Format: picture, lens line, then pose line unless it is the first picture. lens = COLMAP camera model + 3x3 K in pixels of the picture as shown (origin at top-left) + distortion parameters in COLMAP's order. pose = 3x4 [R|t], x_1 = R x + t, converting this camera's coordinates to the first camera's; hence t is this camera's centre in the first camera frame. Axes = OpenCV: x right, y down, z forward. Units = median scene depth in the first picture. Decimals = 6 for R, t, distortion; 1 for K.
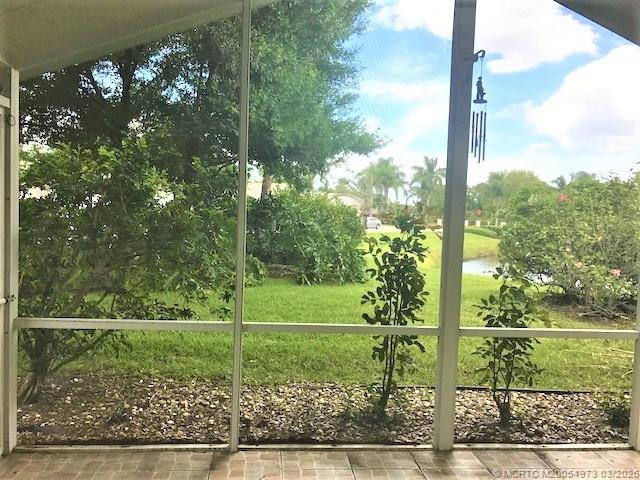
lens RADIAL K [[529.6, 0, 320.0], [0, 529.6, 241.5], [0, 0, 1]] dist [0.030923, -0.021546]
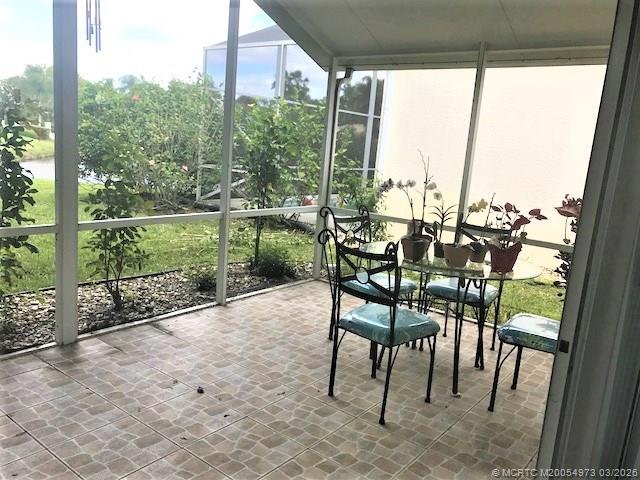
lens RADIAL K [[529.6, 0, 320.9], [0, 529.6, 240.3], [0, 0, 1]] dist [0.030923, -0.021546]
pose [[0.689334, -0.119605, 0.714502, -0.124251], [-0.008039, 0.984953, 0.172633, 0.016993], [-0.724399, -0.124745, 0.678001, -0.011193]]
